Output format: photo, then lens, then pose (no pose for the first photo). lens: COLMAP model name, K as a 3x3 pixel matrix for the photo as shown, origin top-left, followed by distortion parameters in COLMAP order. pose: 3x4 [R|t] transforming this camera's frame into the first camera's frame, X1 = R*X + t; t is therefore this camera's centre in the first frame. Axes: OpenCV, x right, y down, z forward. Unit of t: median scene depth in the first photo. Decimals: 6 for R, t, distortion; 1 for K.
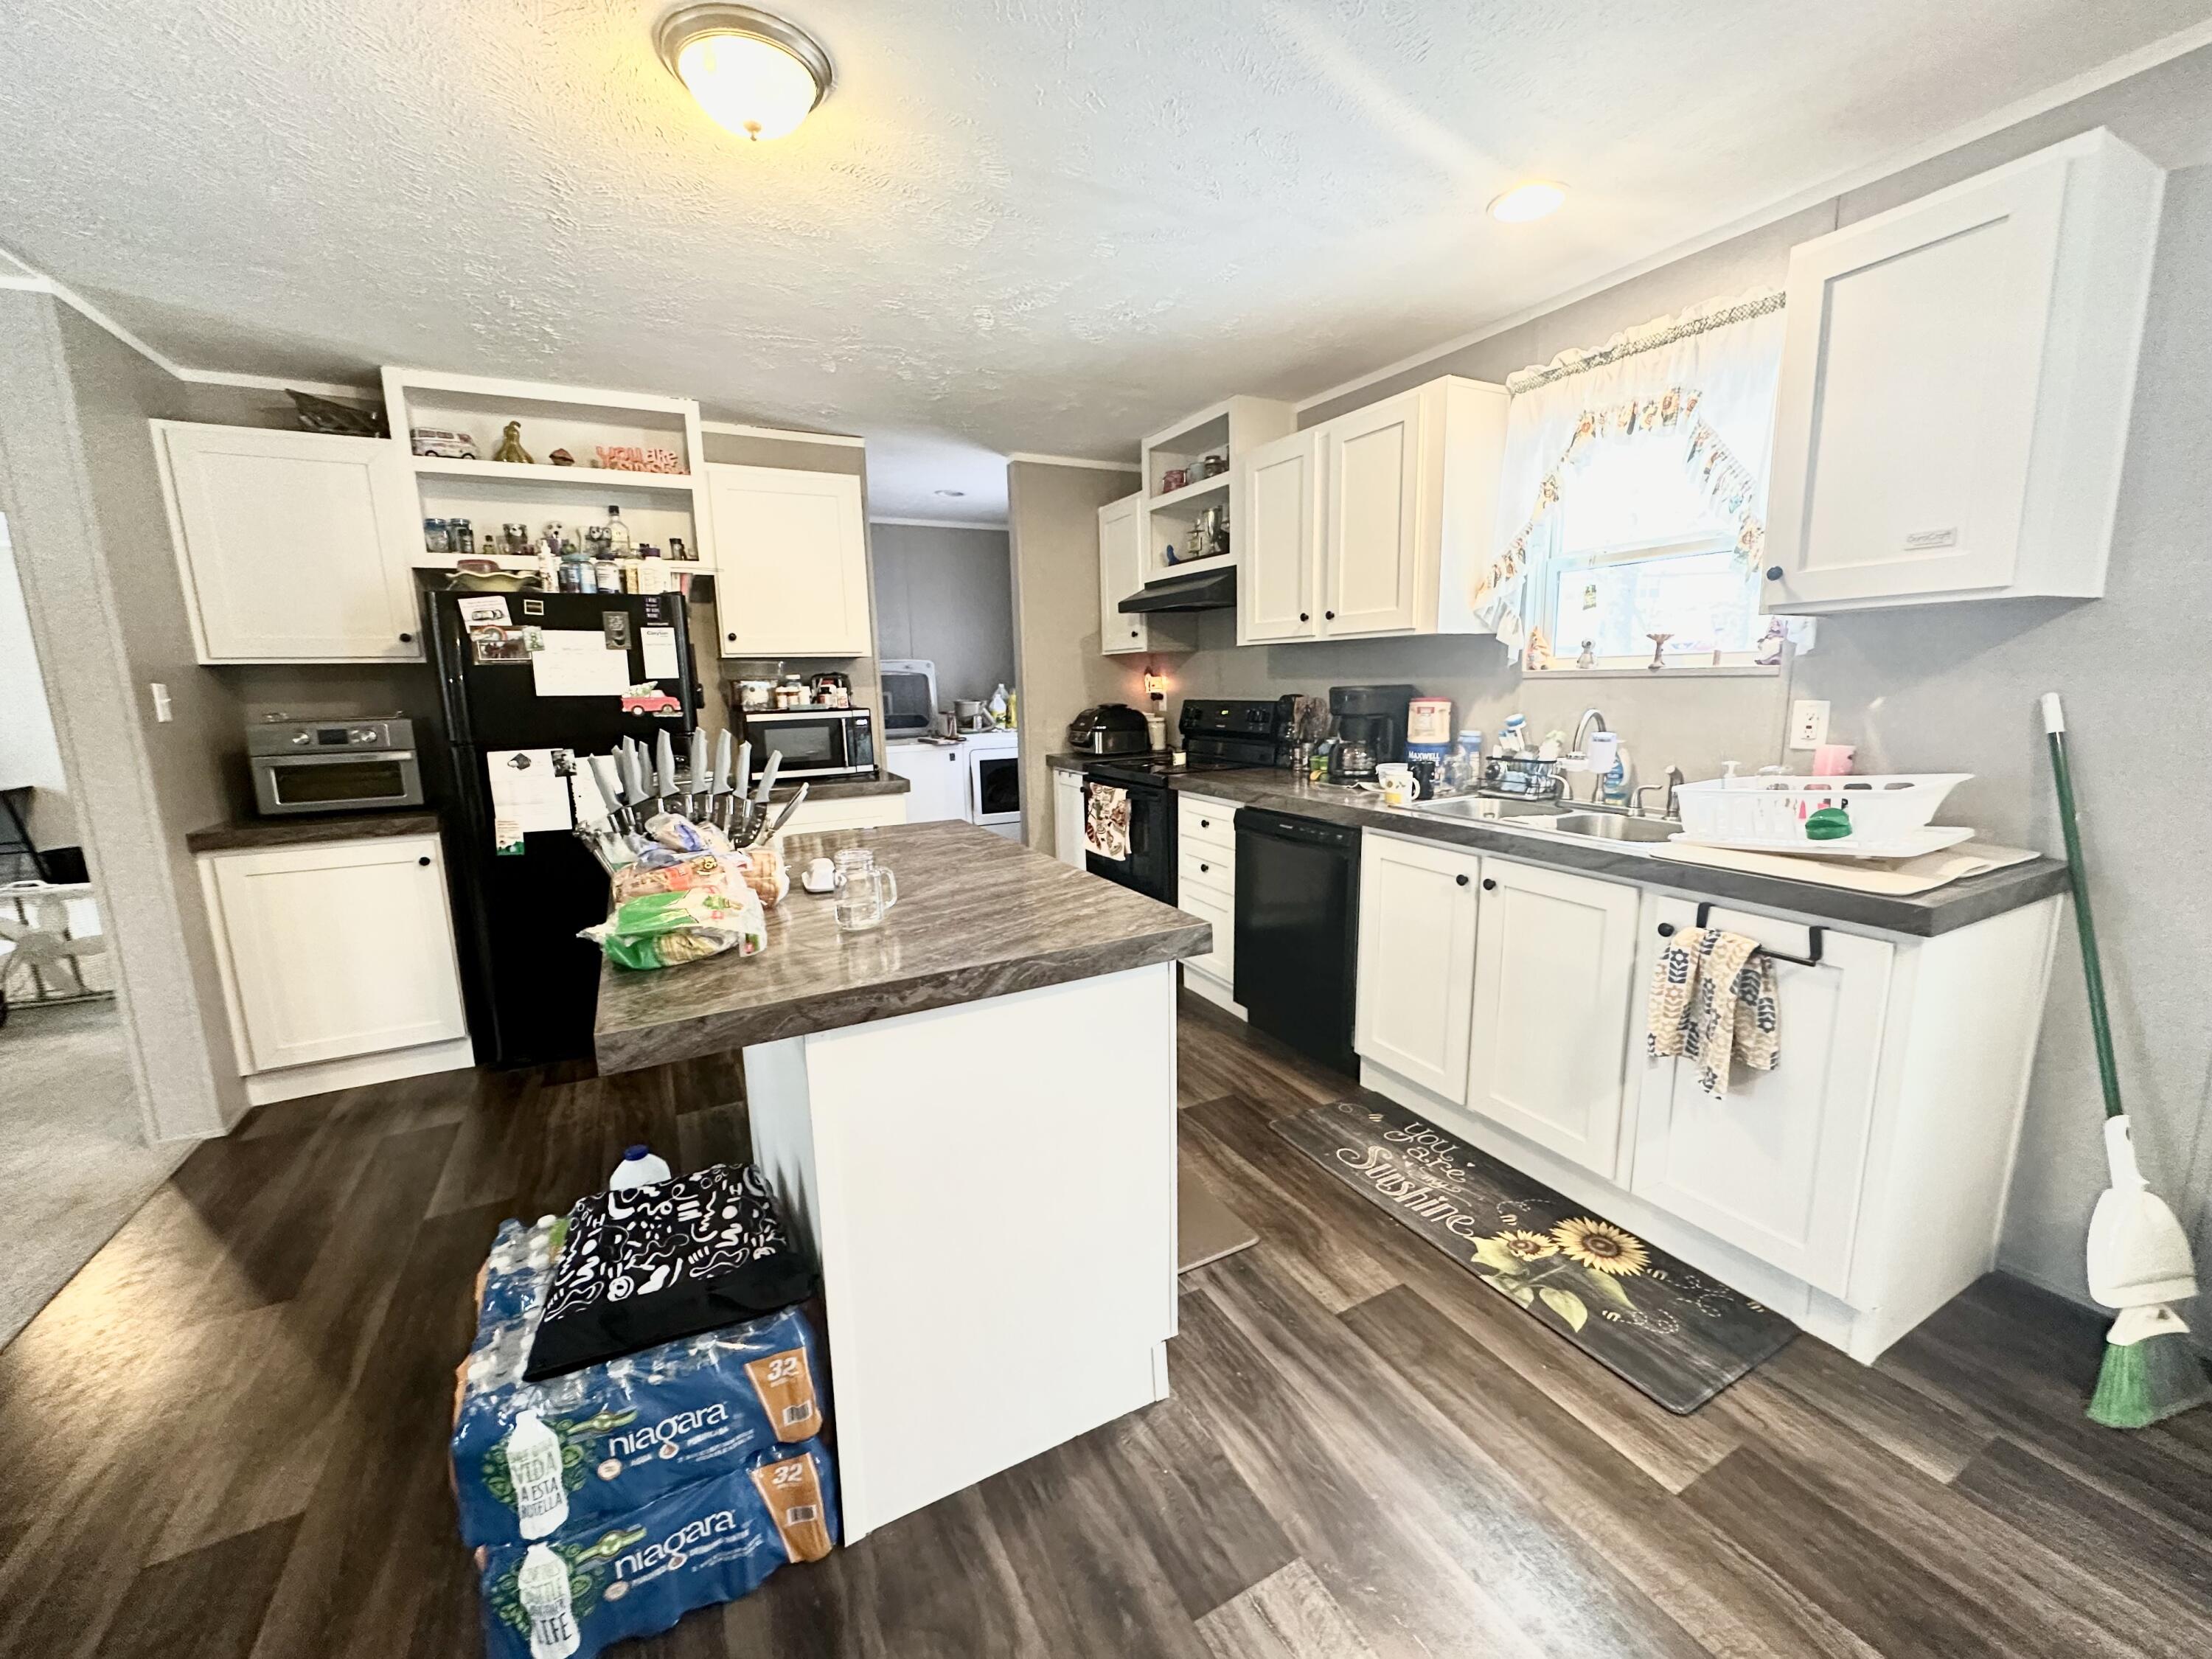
lens RADIAL K [[879.1, 0, 1108.5], [0, 879.1, 831.0], [0, 0, 1]] dist [-0.002599, 0.000251]
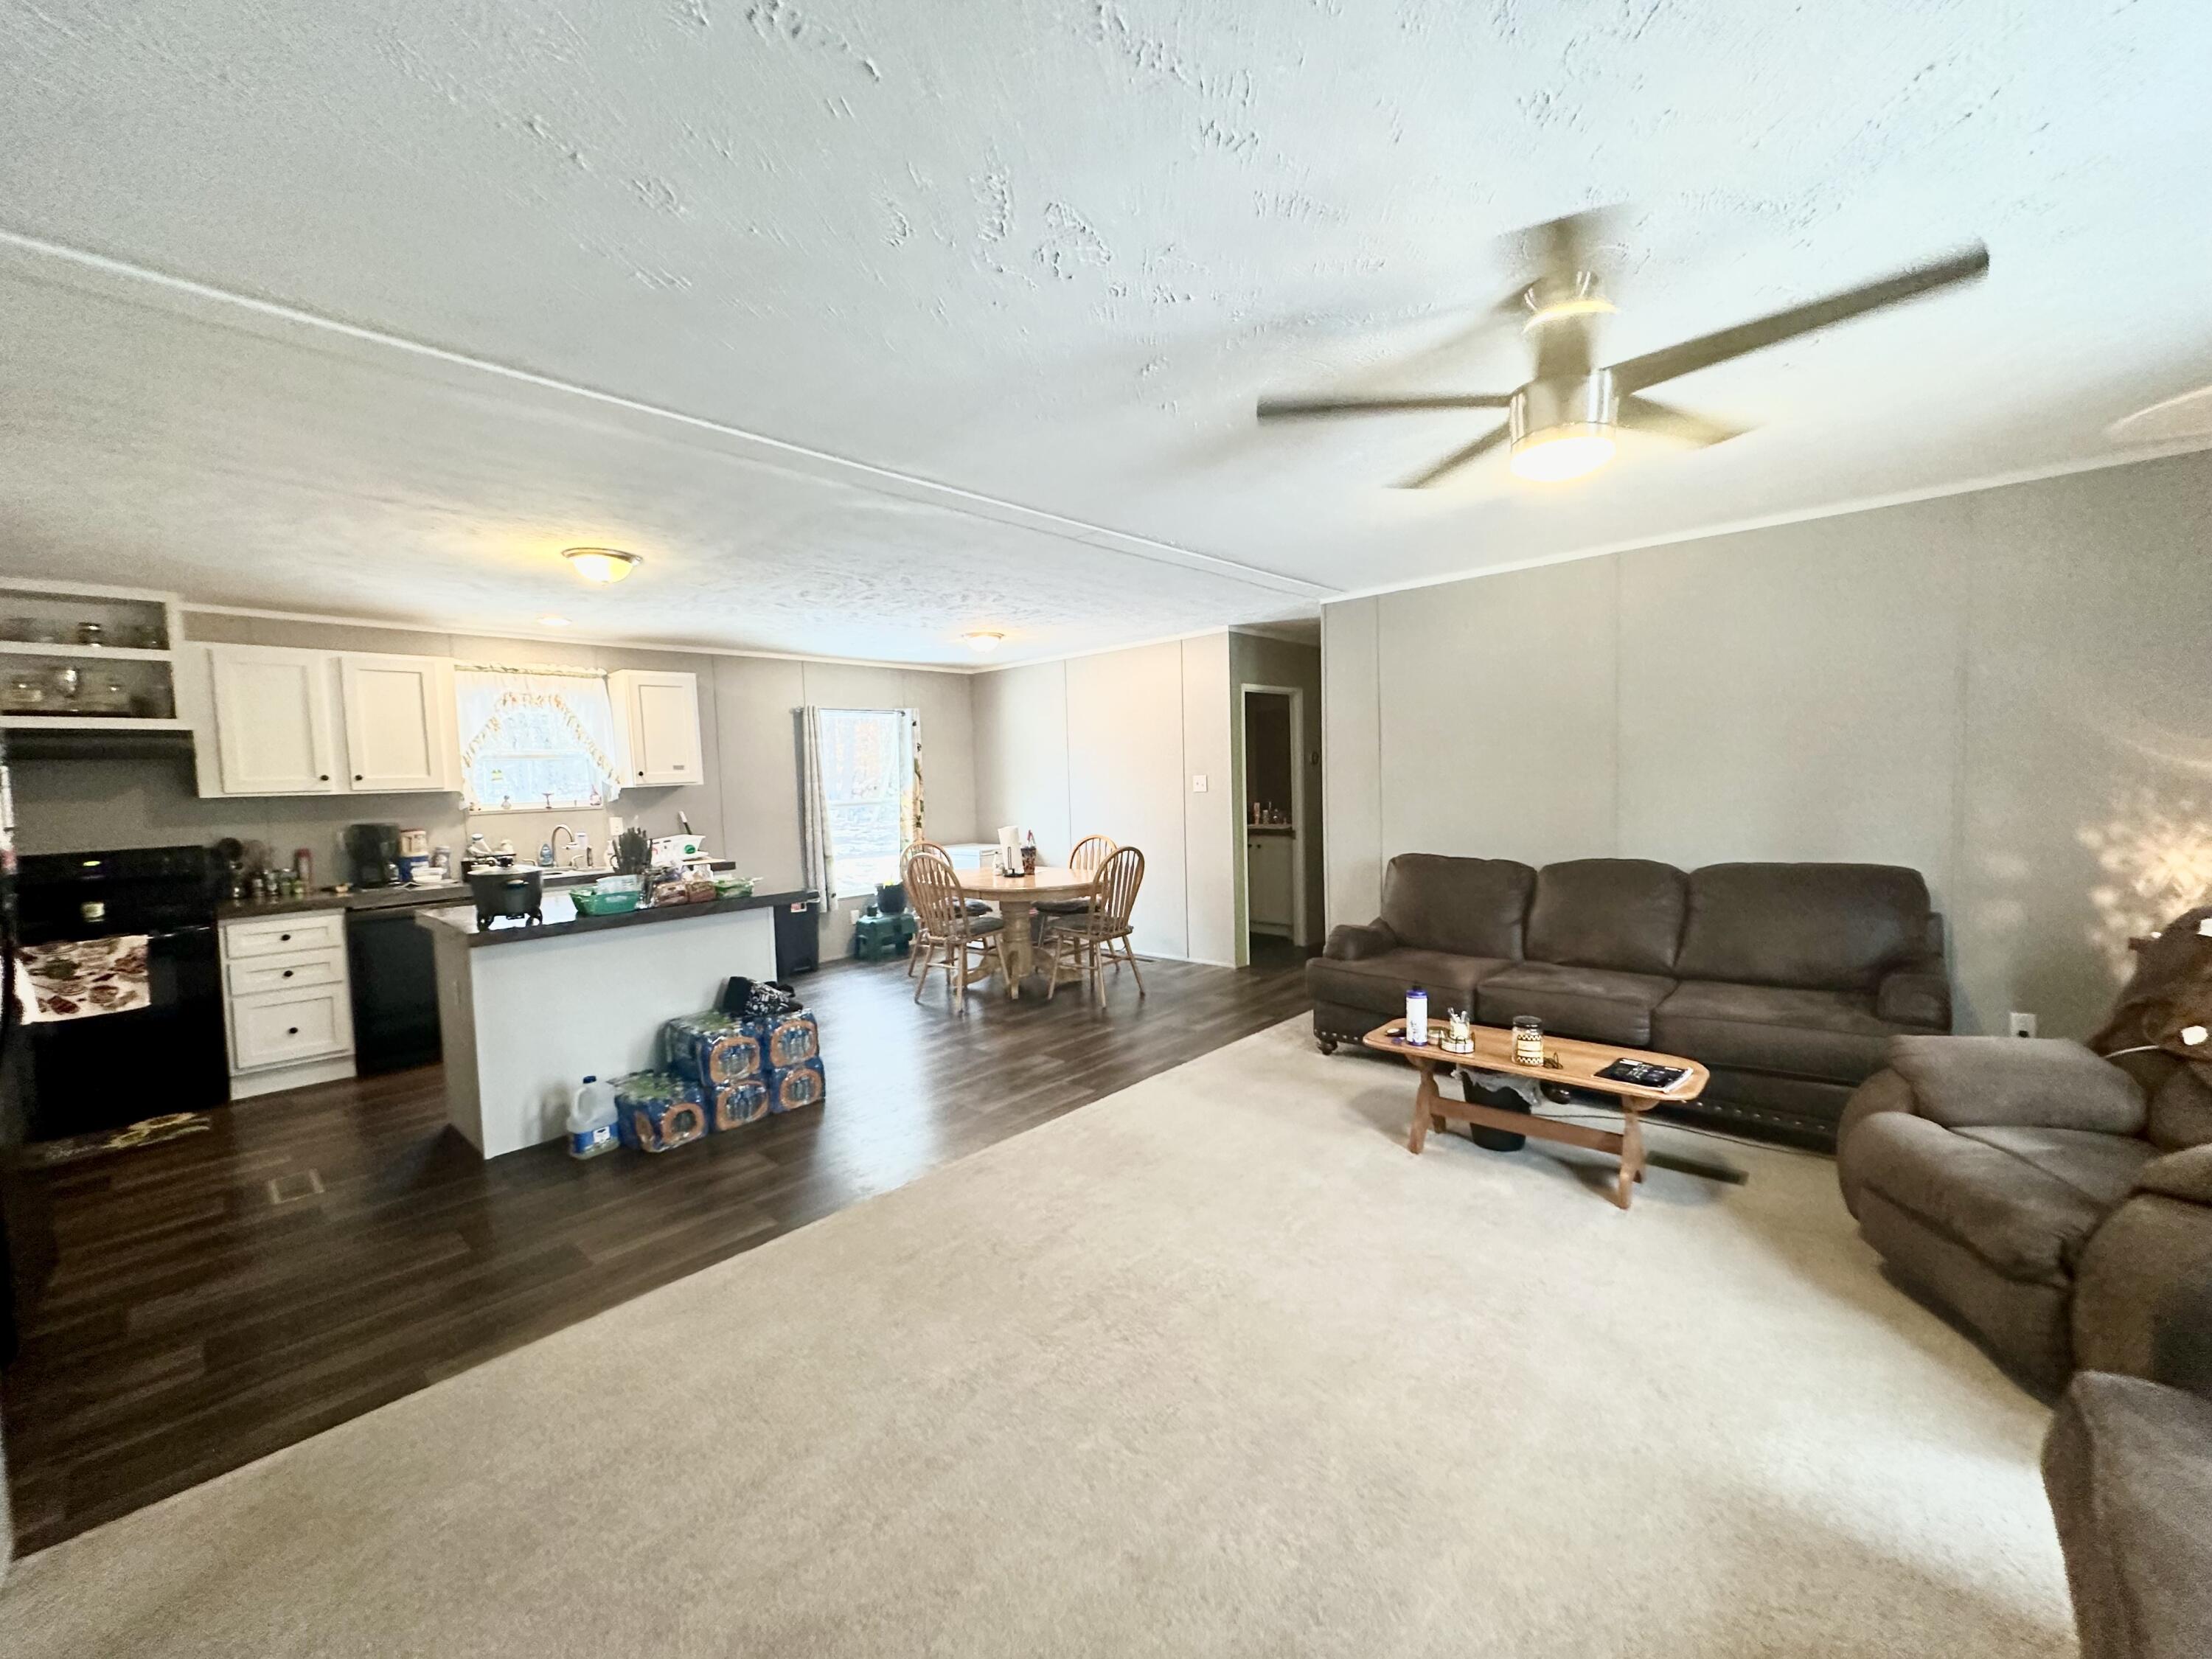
lens RADIAL K [[879.1, 0, 1111.0], [0, 879.1, 829.9], [0, 0, 1]] dist [-0.002599, 0.000251]
pose [[-0.333684, -0.023868, 0.942383, -1.714230], [0.203834, 0.974203, 0.096849, -0.045937], [-0.920384, 0.224406, -0.320211, 0.345700]]
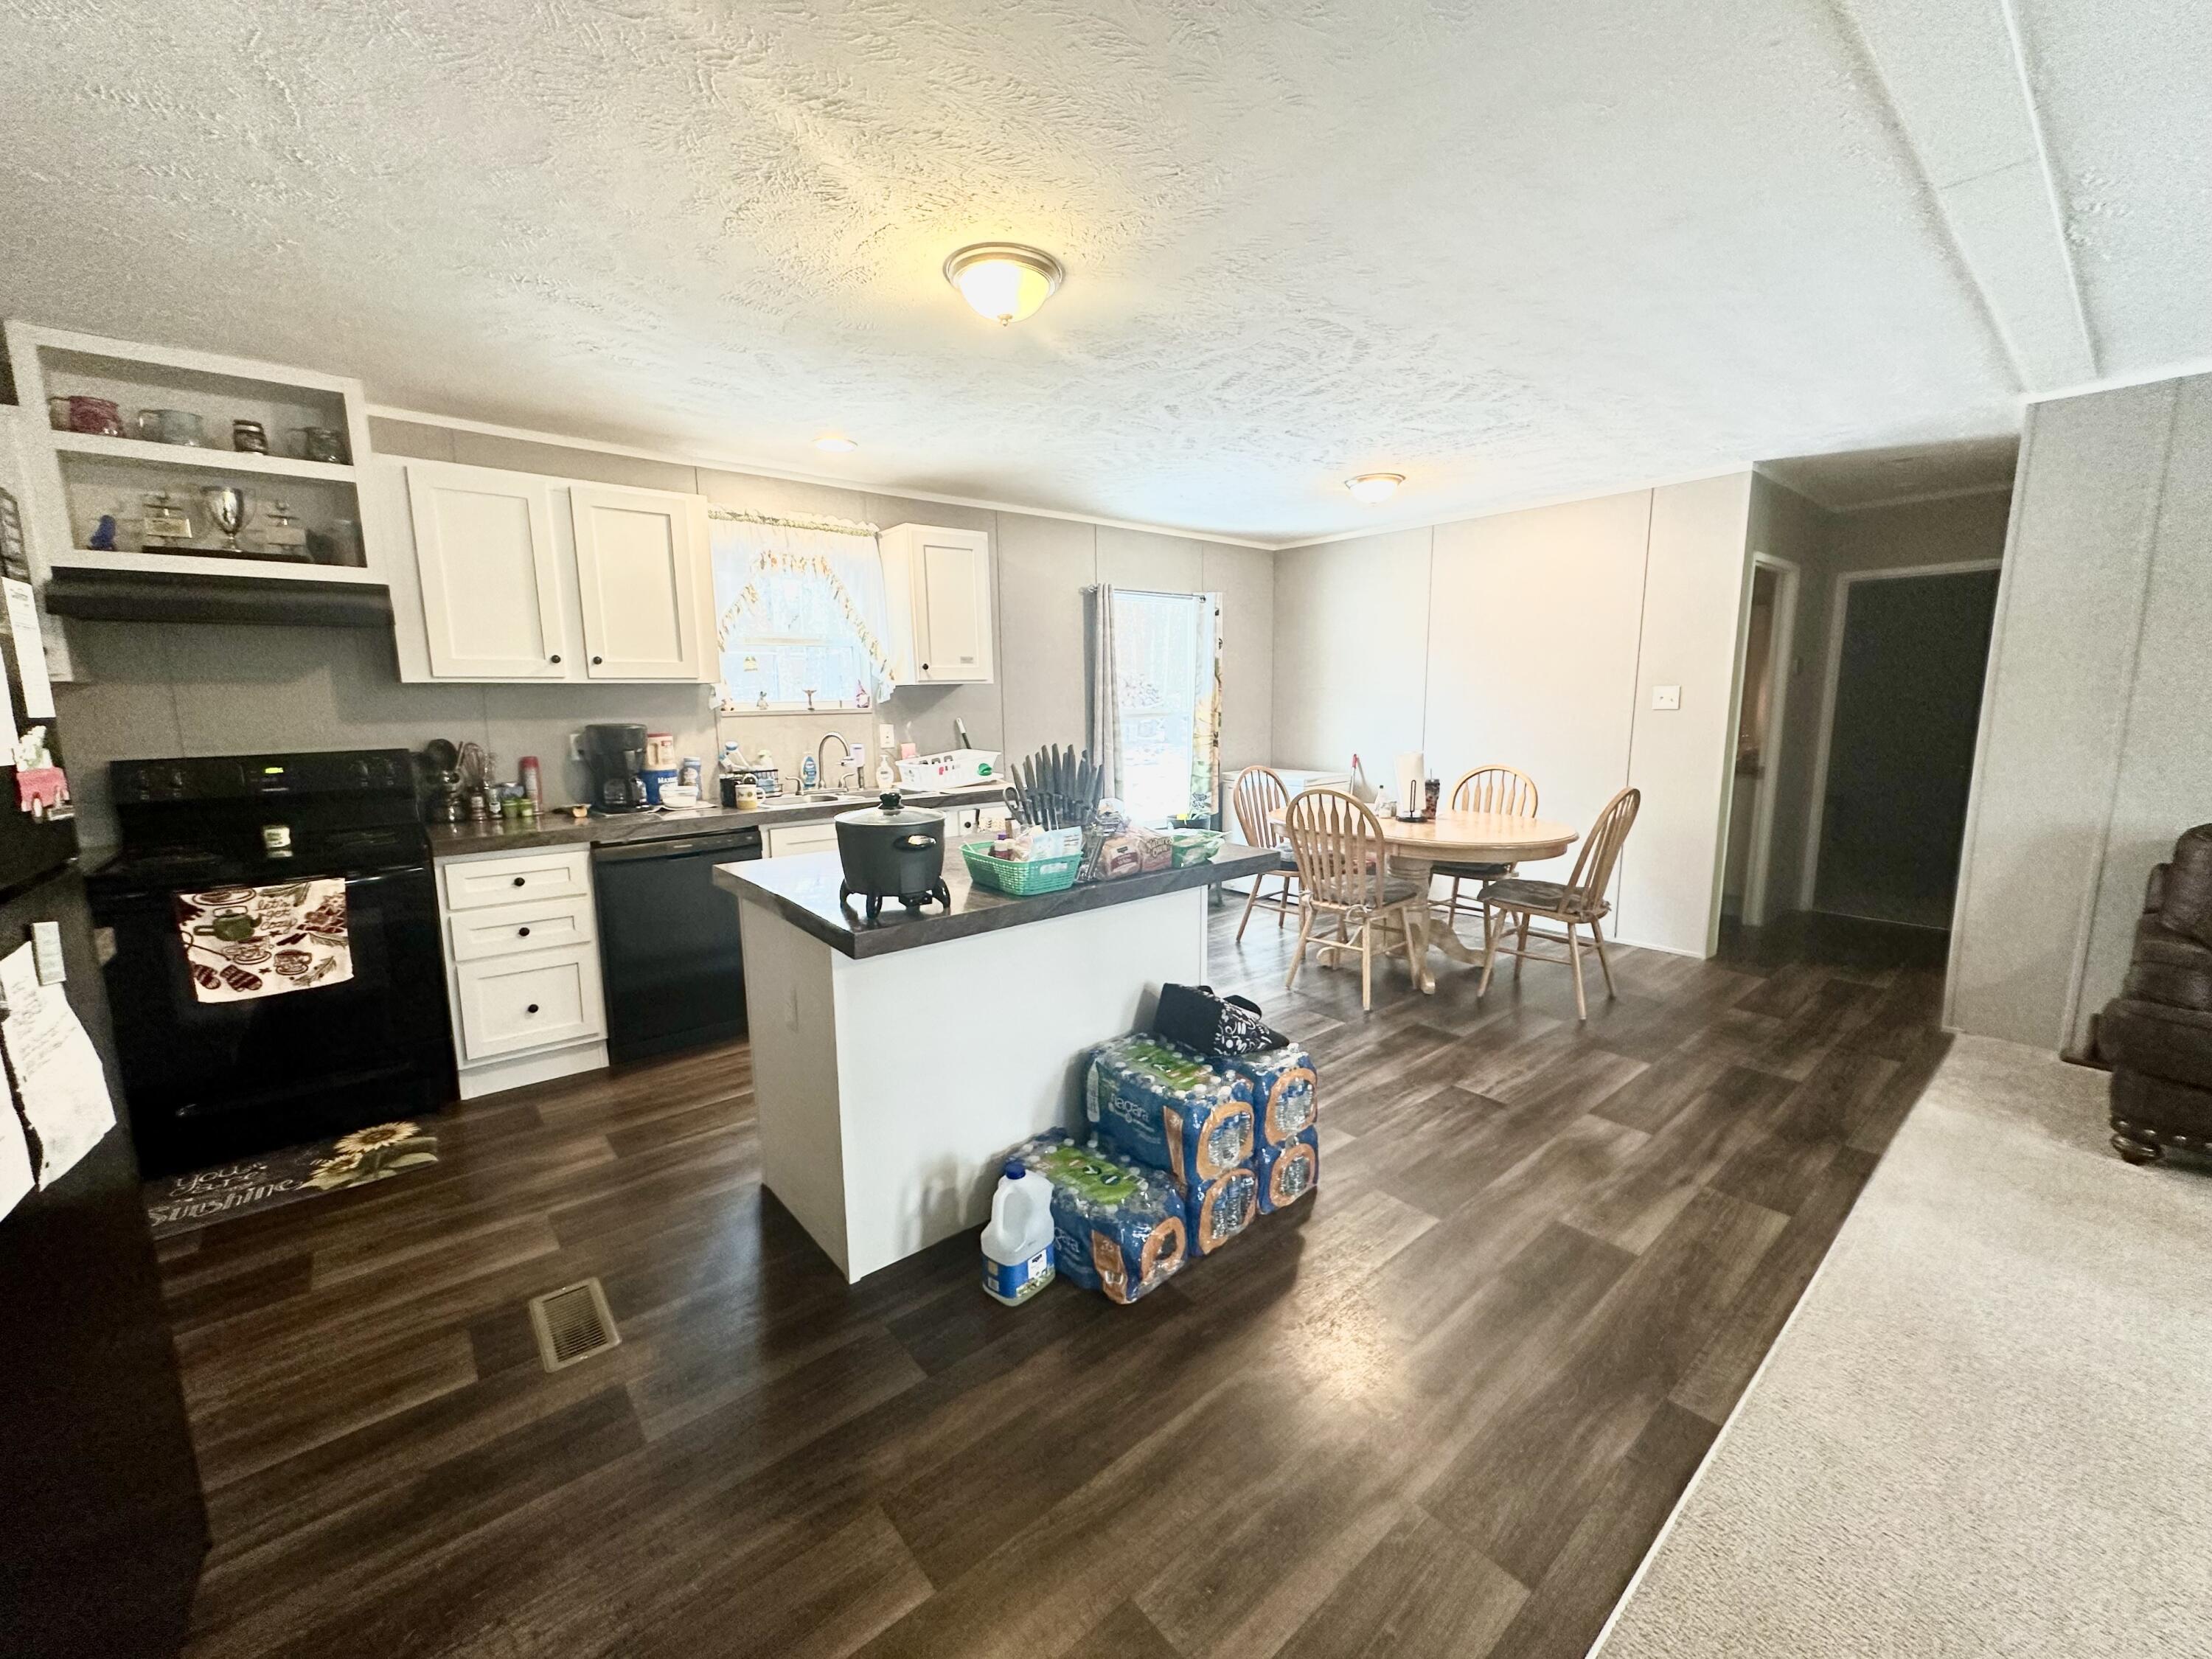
lens RADIAL K [[879.1, 0, 1109.6], [0, 879.1, 829.5], [0, 0, 1]] dist [-0.002599, 0.000251]
pose [[-0.210614, -0.123423, 0.969746, -1.032546], [0.185506, 0.968927, 0.163608, -0.111877], [-0.959807, 0.214352, -0.181174, 0.686554]]
